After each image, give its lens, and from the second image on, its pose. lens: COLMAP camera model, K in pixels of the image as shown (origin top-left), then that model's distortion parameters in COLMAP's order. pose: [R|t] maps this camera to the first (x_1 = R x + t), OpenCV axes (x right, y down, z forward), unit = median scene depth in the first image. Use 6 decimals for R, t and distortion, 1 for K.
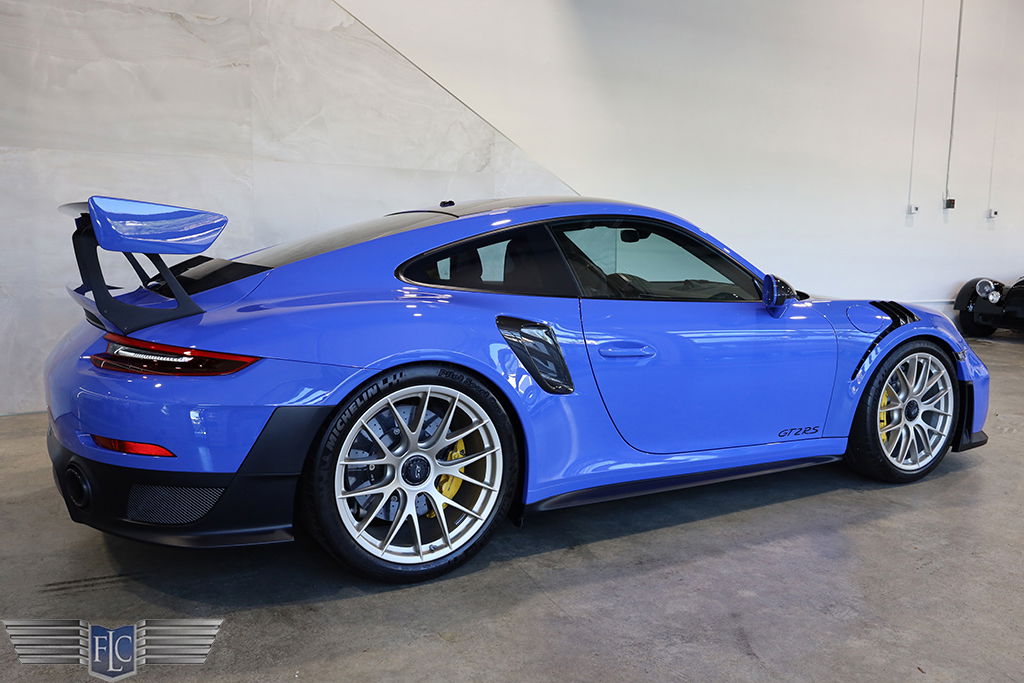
lens RADIAL K [[842.9, 0, 510.8], [0, 842.9, 341.8], [0, 0, 1]] dist [0.003457, 0.000254]
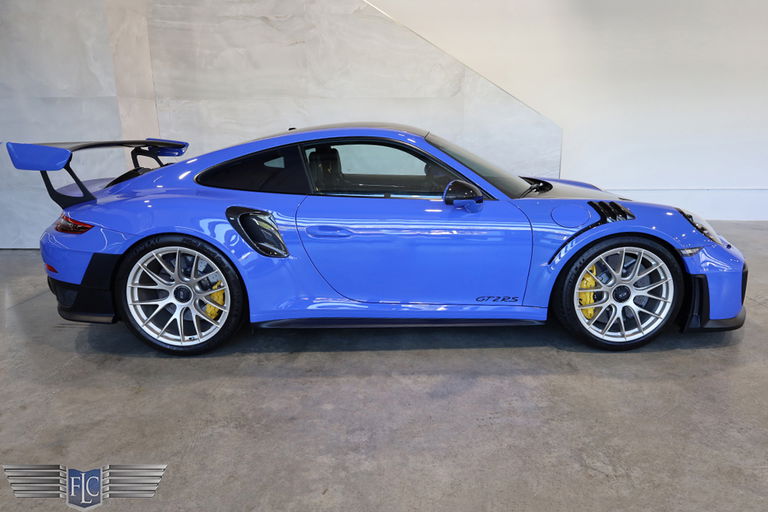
lens RADIAL K [[504.8, 0, 387.9], [0, 504.8, 256.9], [0, 0, 1]] dist [0.000699, 0.000708]
pose [[0.870564, 0.095801, -0.482640, 0.592930], [-0.035241, 0.990484, 0.133039, -0.061076], [0.490792, -0.098811, 0.865655, 0.245119]]
